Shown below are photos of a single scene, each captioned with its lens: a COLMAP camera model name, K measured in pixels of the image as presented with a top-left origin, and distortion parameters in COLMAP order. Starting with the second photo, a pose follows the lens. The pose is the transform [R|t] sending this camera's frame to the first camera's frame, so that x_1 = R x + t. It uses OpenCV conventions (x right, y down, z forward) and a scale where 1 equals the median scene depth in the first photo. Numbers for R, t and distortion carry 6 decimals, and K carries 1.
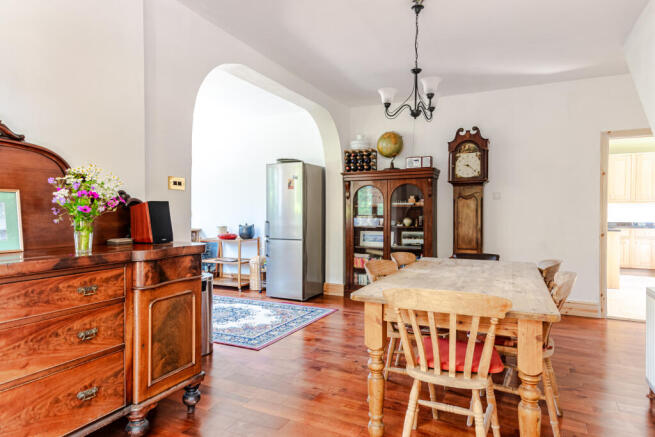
lens RADIAL K [[400.2, 0, 331.9], [0, 400.2, 217.0], [0, 0, 1]] dist [0.001802, 0.001695]
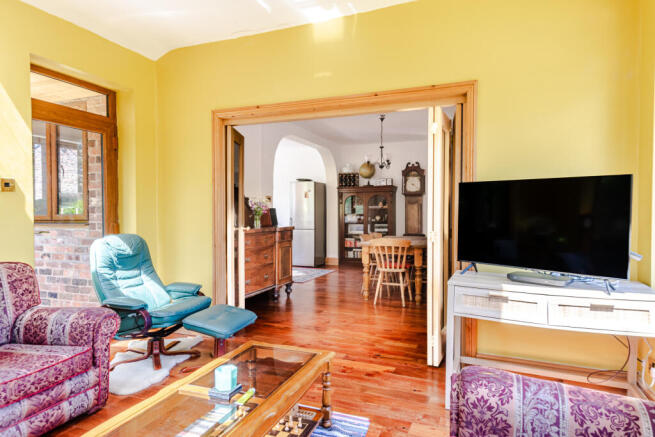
lens RADIAL K [[400.2, 0, 331.9], [0, 400.2, 217.0], [0, 0, 1]] dist [0.001802, 0.001695]
pose [[0.997496, -0.002812, 0.070661, -0.116271], [0.002637, 0.999993, 0.002572, 0.003152], [-0.070668, -0.002379, 0.997497, -0.625969]]
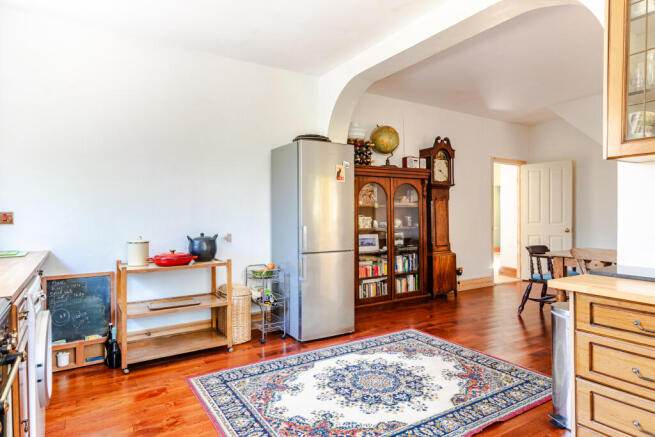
lens RADIAL K [[400.2, 0, 331.9], [0, 400.2, 217.0], [0, 0, 1]] dist [0.001802, 0.001695]
pose [[0.499280, -0.009273, 0.866391, -0.737397], [0.017404, 0.999848, 0.000672, -0.005521], [-0.866266, 0.014744, 0.499365, 0.665641]]
